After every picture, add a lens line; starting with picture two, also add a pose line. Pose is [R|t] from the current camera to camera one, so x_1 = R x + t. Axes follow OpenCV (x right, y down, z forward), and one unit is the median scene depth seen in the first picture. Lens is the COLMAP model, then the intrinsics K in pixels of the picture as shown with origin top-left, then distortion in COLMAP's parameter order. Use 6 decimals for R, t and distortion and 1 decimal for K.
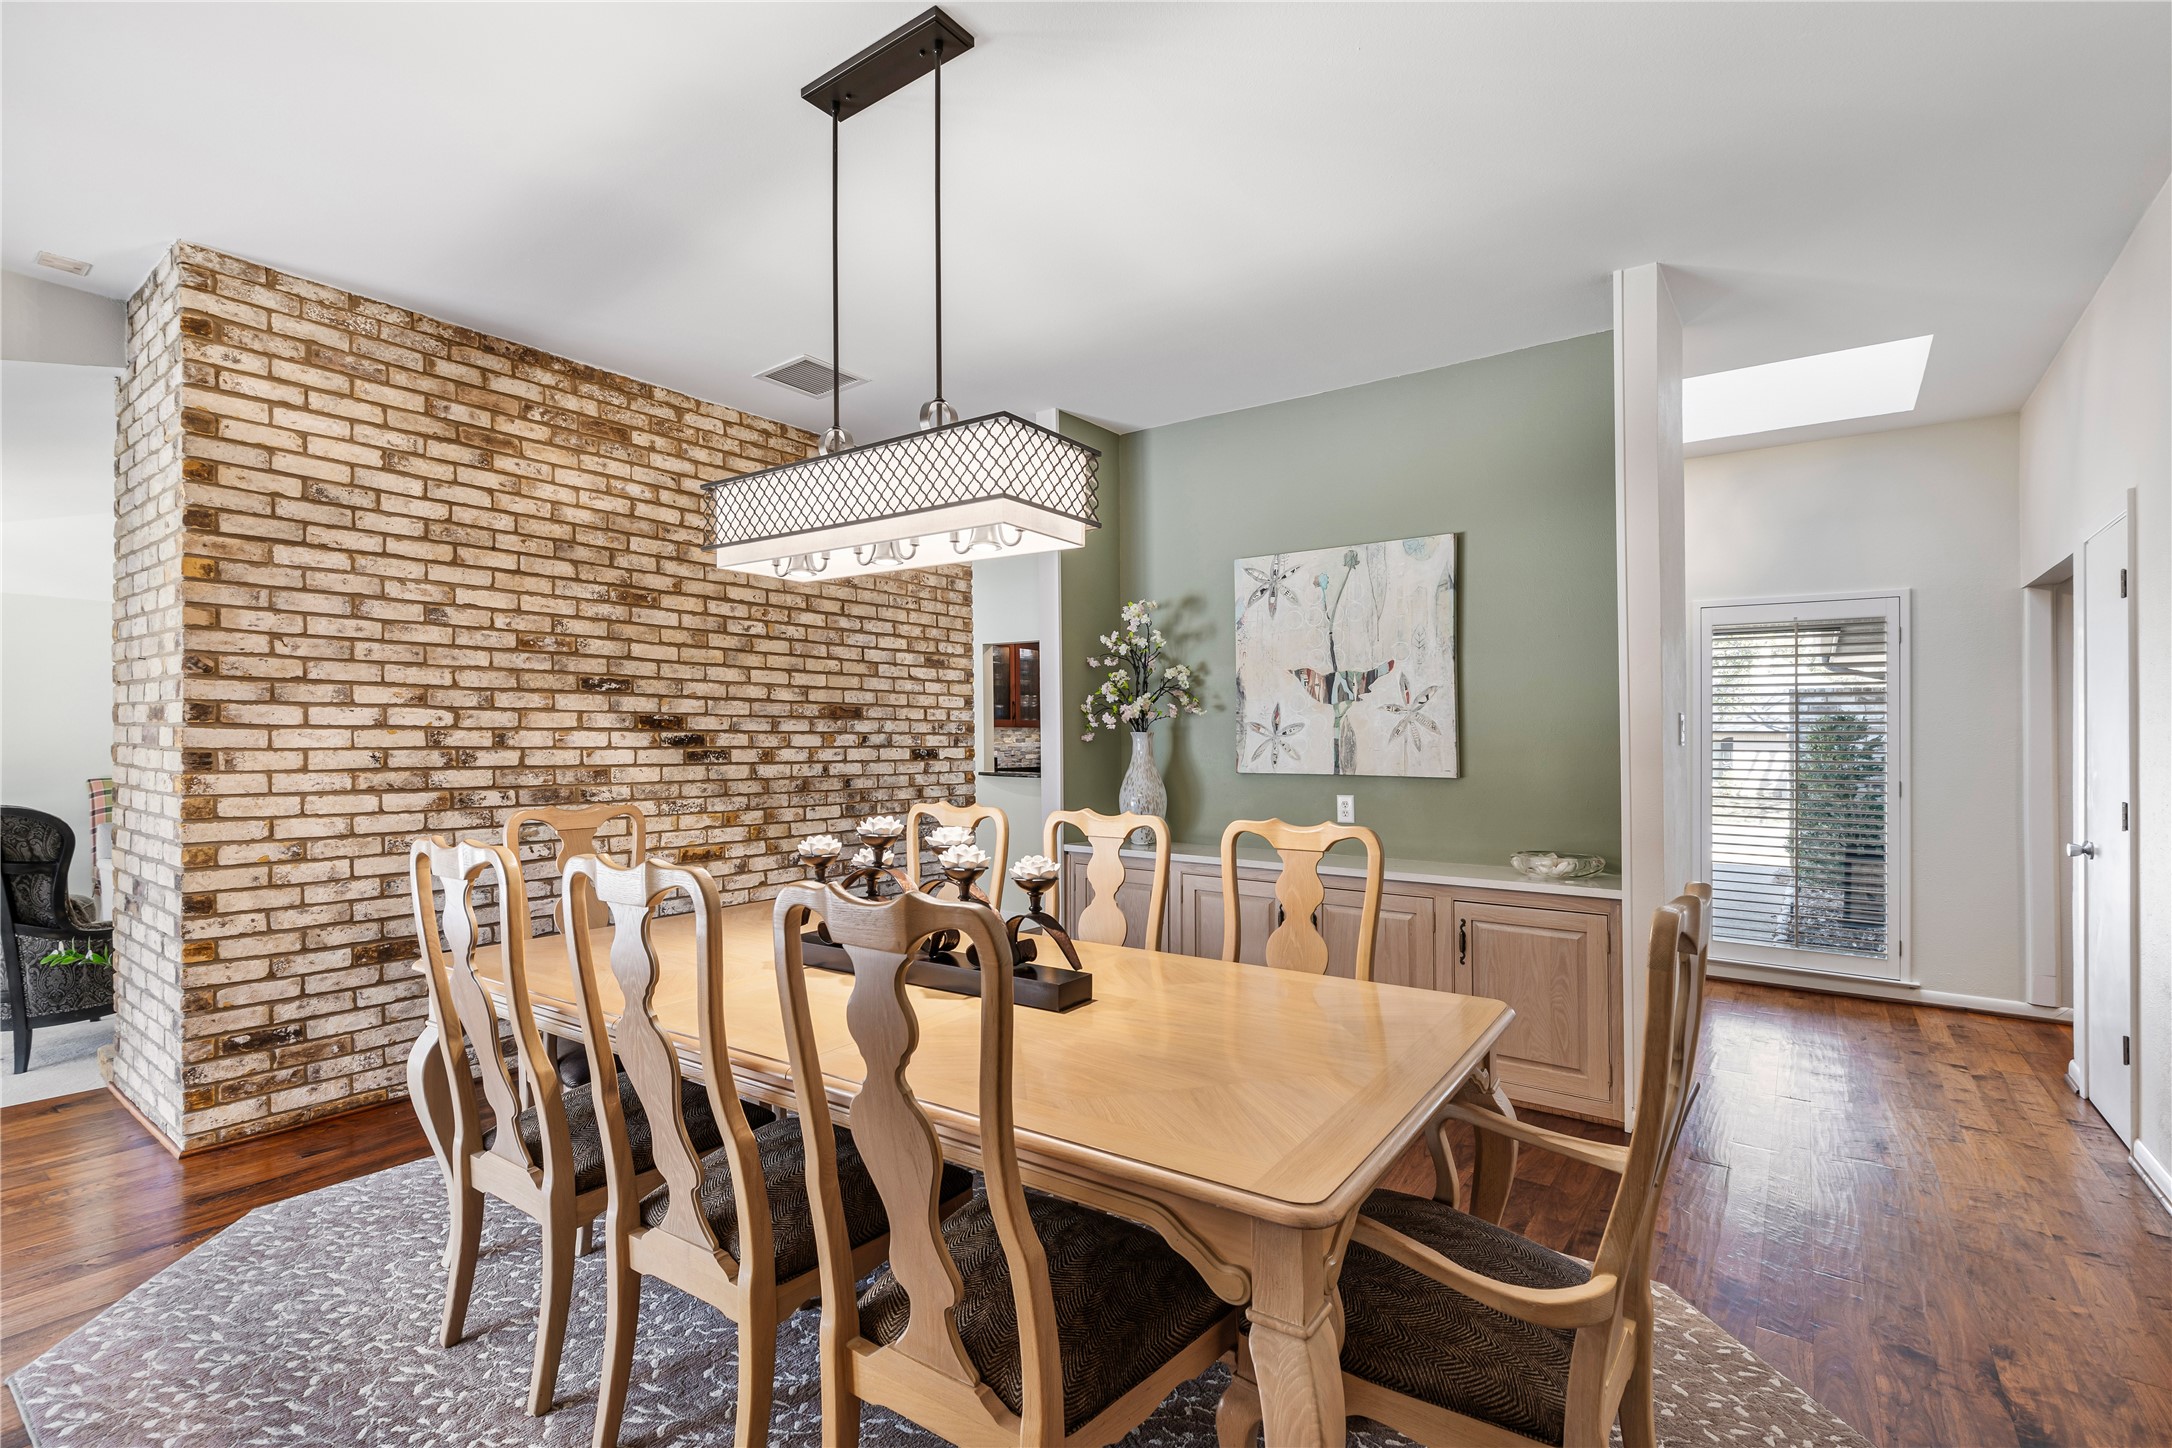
lens RADIAL K [[972.8, 0, 1088.6], [0, 972.8, 725.2], [0, 0, 1]] dist [0.002651, -0.000834]
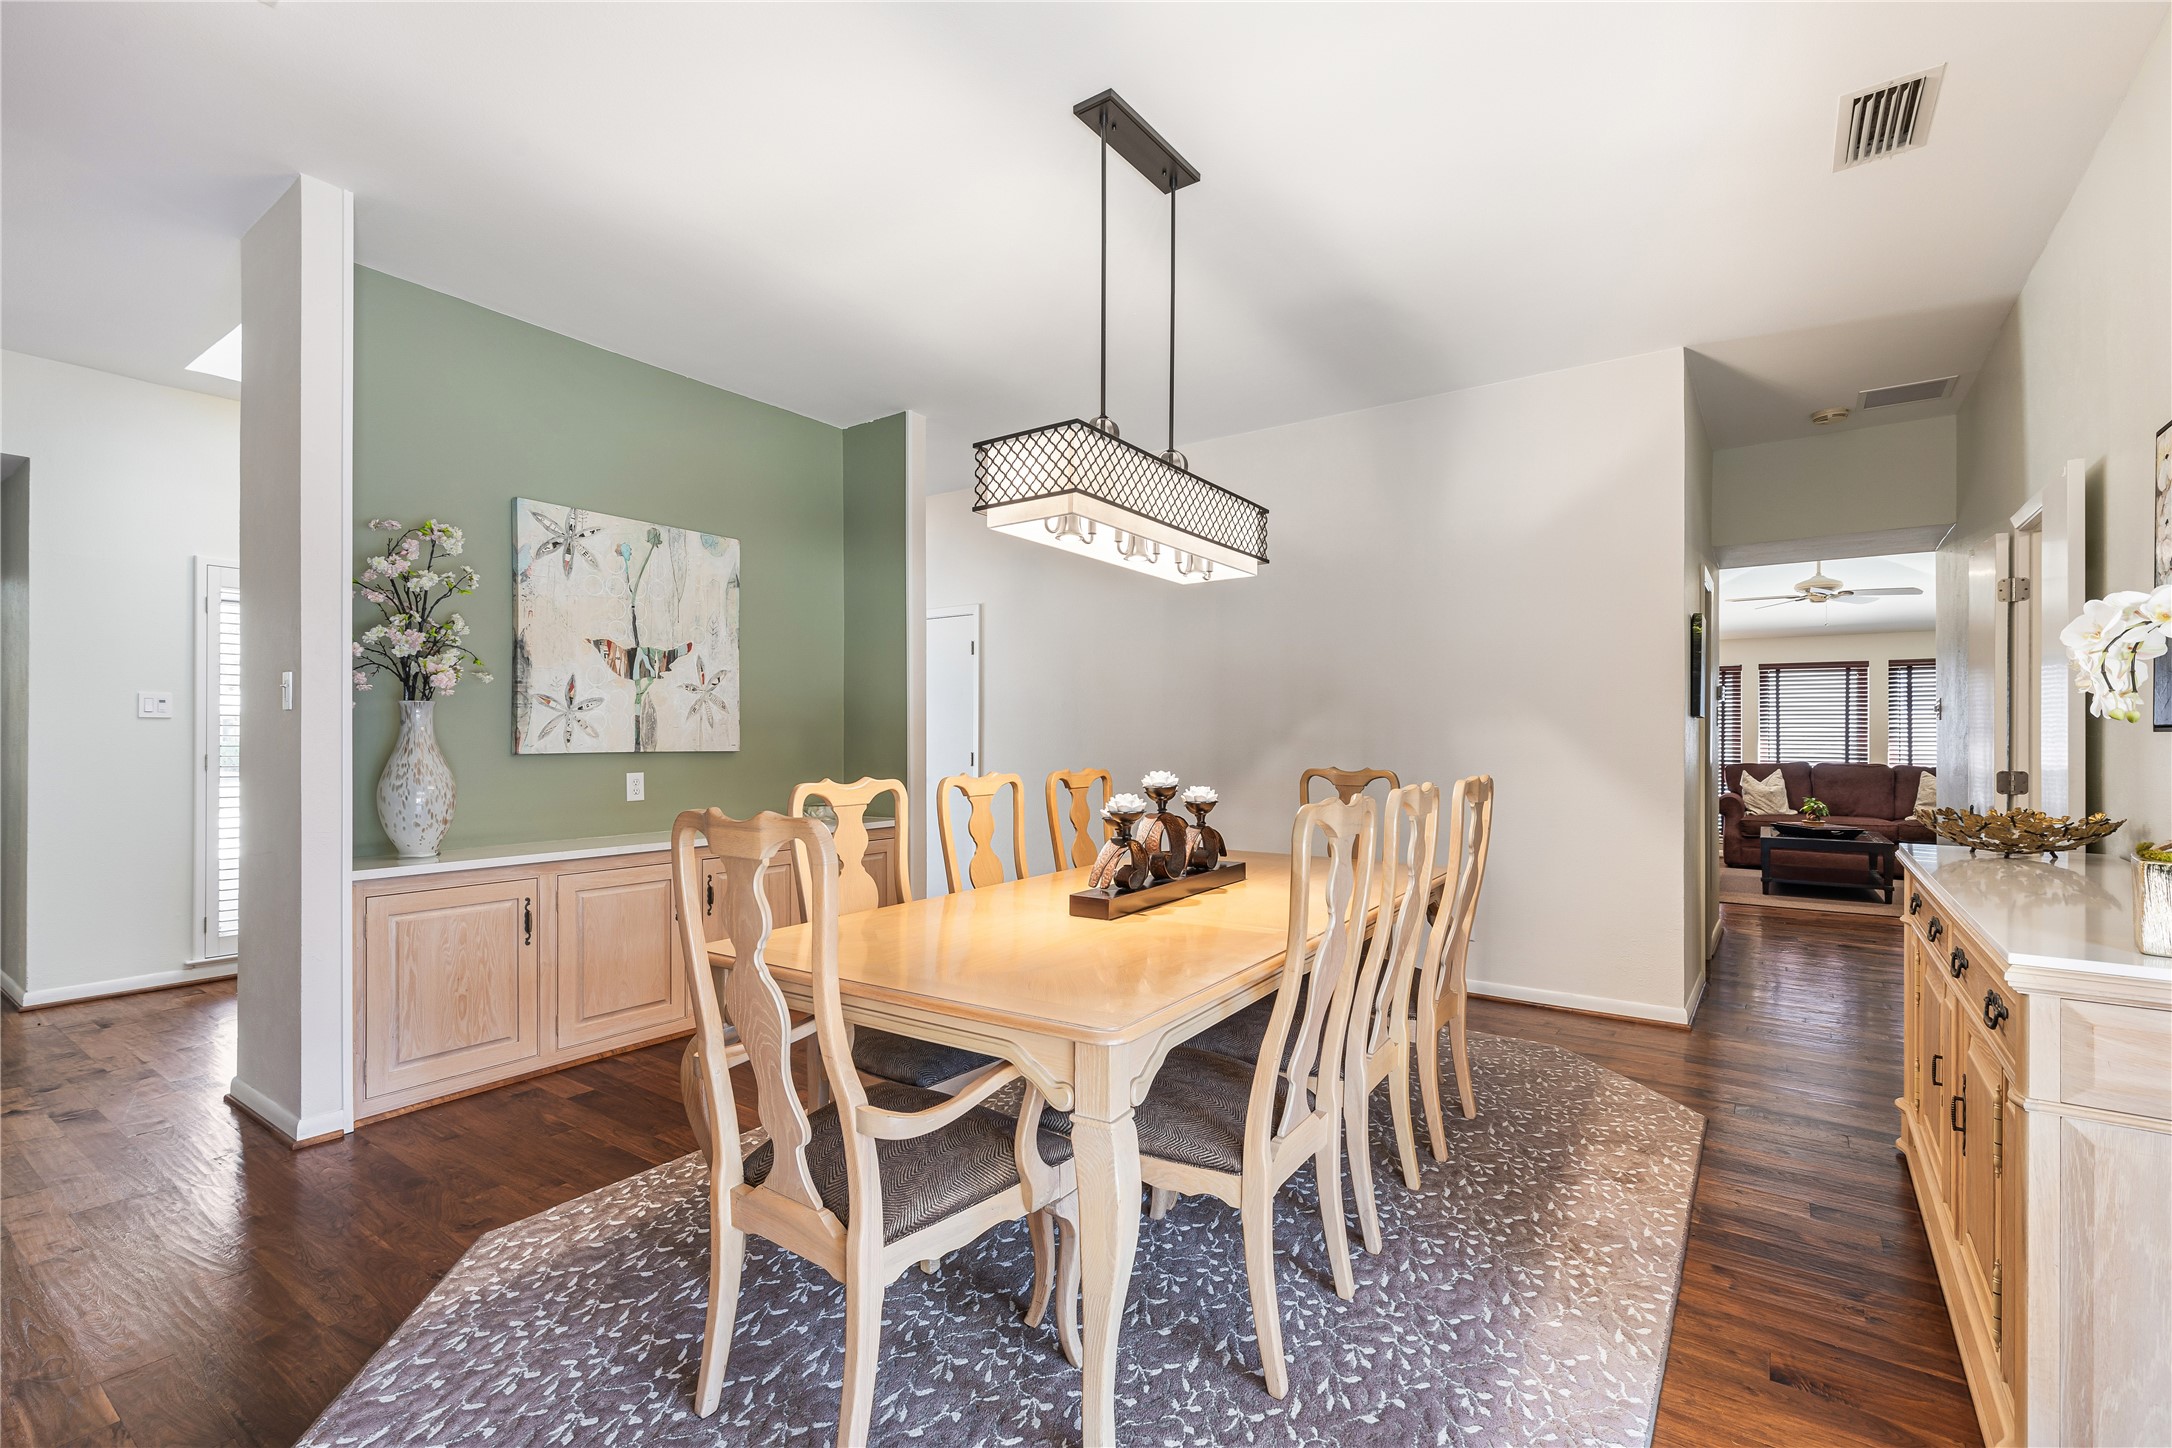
lens RADIAL K [[972.8, 0, 1084.4], [0, 972.8, 727.8], [0, 0, 1]] dist [0.002651, -0.000834]
pose [[-0.017631, 0.004389, 0.999835, -0.737440], [-0.018359, 0.999820, -0.004713, 0.022986], [-0.999676, -0.018439, -0.017547, 0.565540]]
